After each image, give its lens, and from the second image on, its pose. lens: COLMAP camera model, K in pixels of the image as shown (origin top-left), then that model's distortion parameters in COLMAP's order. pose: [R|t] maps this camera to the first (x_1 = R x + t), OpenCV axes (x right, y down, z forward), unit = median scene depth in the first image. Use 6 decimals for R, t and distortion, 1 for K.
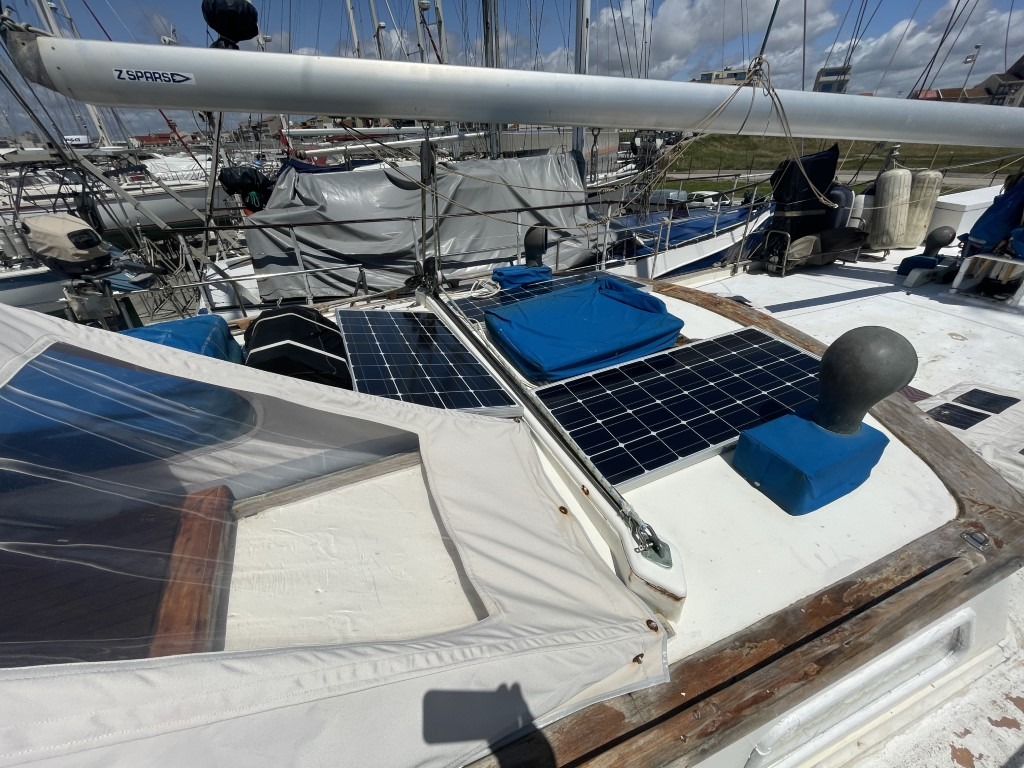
lens RADIAL K [[408.6, 0, 508.7], [0, 408.6, 384.2], [0, 0, 1]] dist [-0.004327, -0.000046]
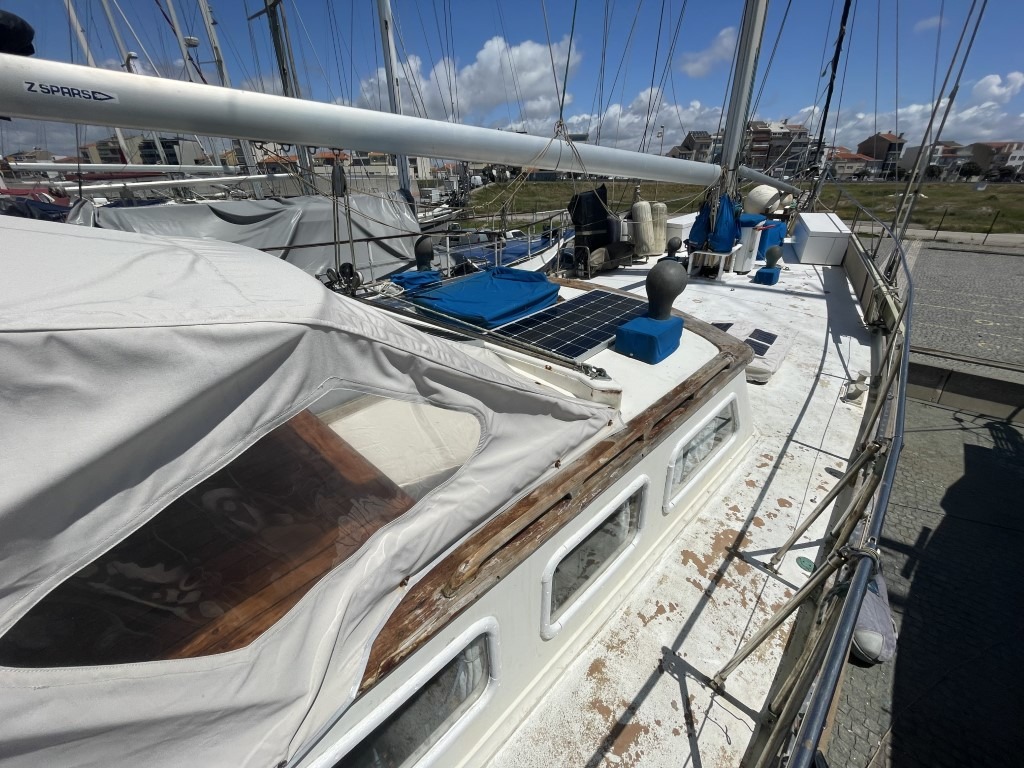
lens RADIAL K [[408.6, 0, 505.0], [0, 408.6, 383.4], [0, 0, 1]] dist [-0.004327, -0.000046]
pose [[0.913772, -0.159870, 0.373448, -0.145687], [0.192526, 0.979936, -0.051578, 0.093789], [-0.357709, 0.119029, 0.926216, -0.105339]]
